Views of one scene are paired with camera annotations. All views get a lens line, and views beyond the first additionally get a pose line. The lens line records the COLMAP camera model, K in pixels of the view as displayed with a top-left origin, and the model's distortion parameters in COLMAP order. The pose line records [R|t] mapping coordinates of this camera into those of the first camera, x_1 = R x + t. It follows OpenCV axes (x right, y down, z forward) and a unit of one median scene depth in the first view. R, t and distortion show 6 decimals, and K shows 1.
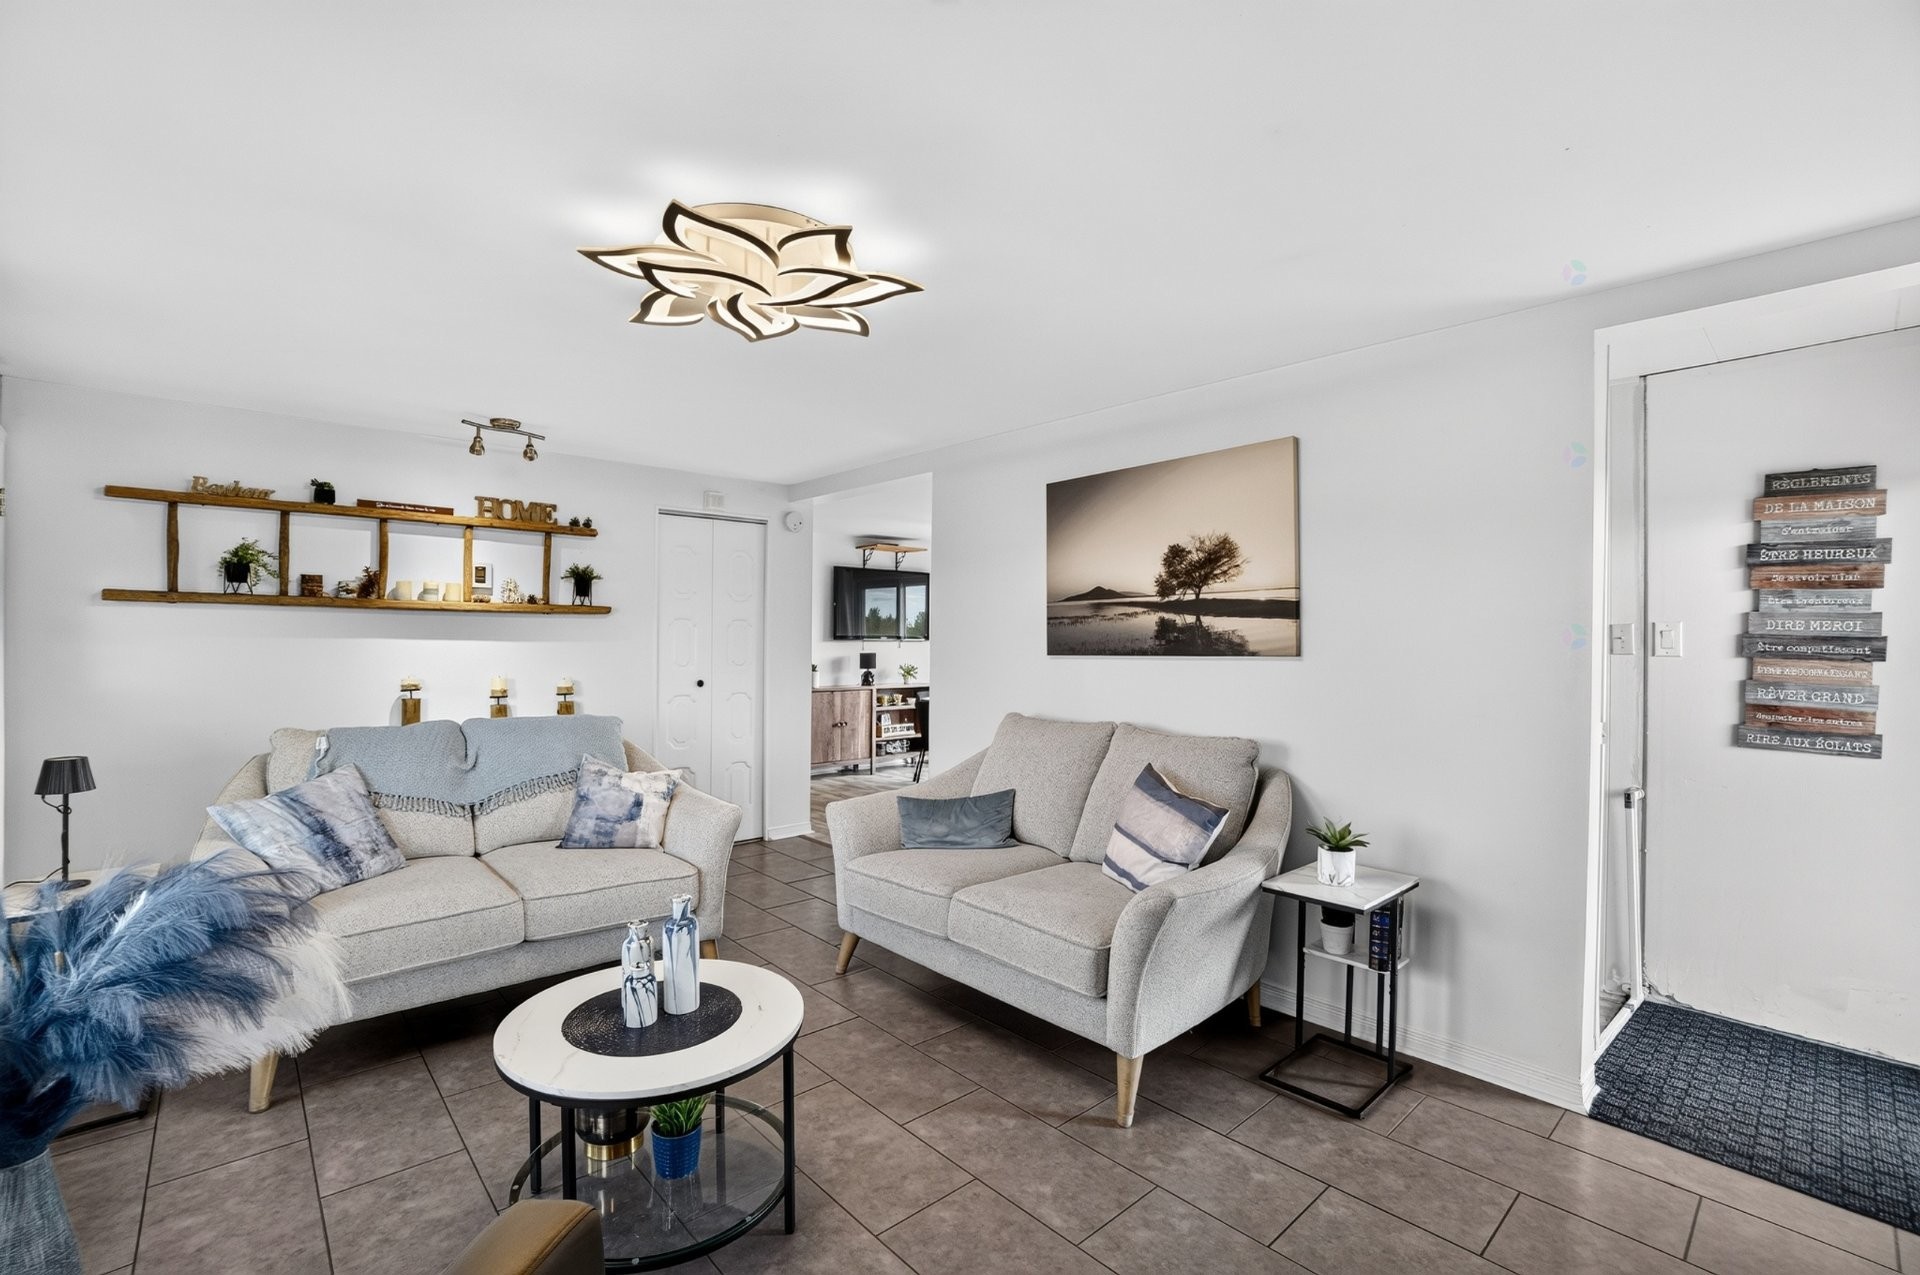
lens RADIAL K [[837.6, 0, 960.0], [0, 837.6, 637.5], [0, 0, 1]] dist [-0.066631, 0.023106]
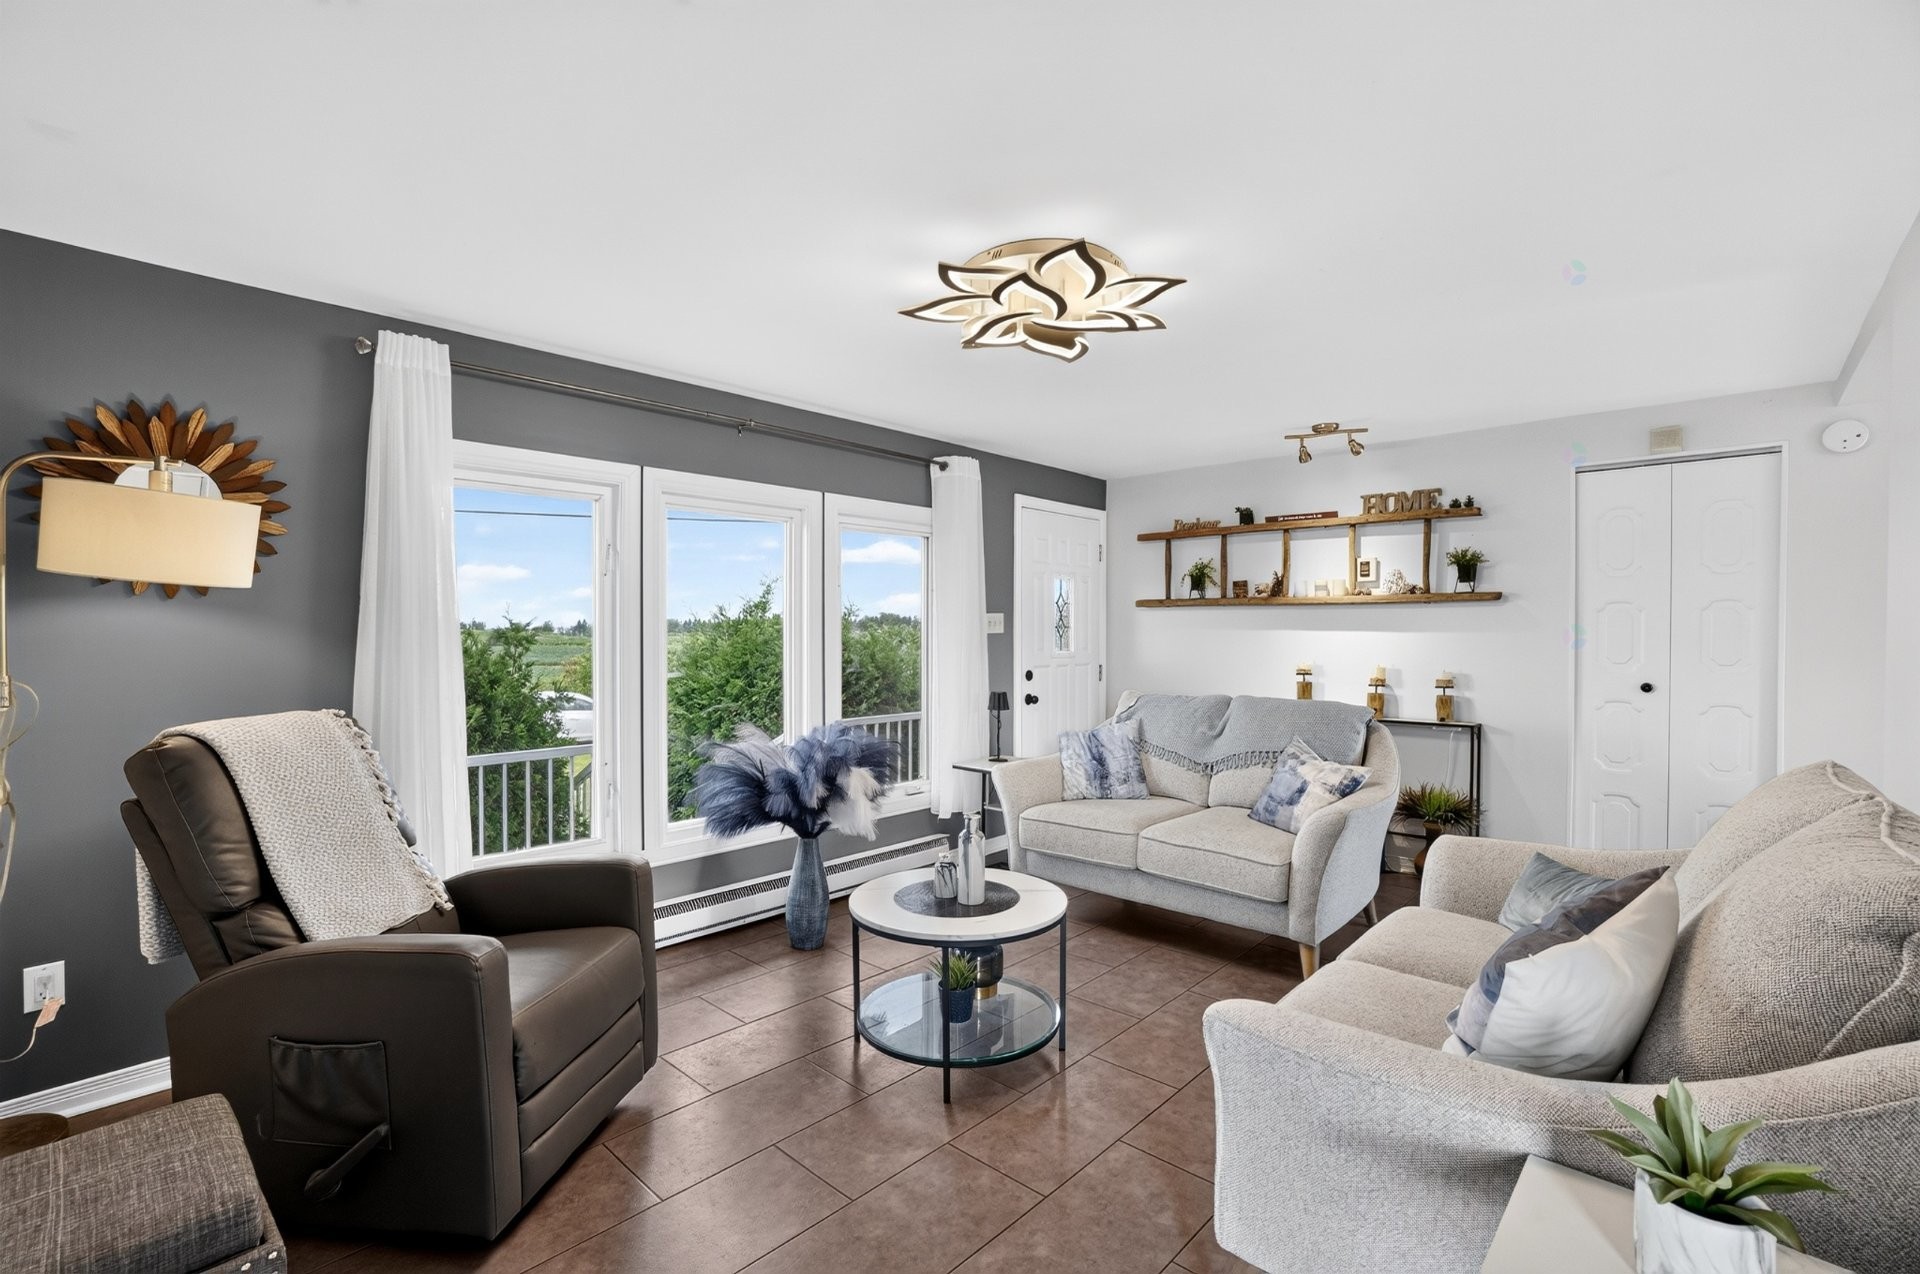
lens RADIAL K [[837.6, 0, 960.0], [0, 837.6, 637.0], [0, 0, 1]] dist [-0.066631, 0.023106]
pose [[0.088839, -0.004511, -0.996036, 0.458701], [-0.000870, 0.999989, -0.004607, 0.017814], [0.996046, 0.001276, 0.088834, 0.411690]]
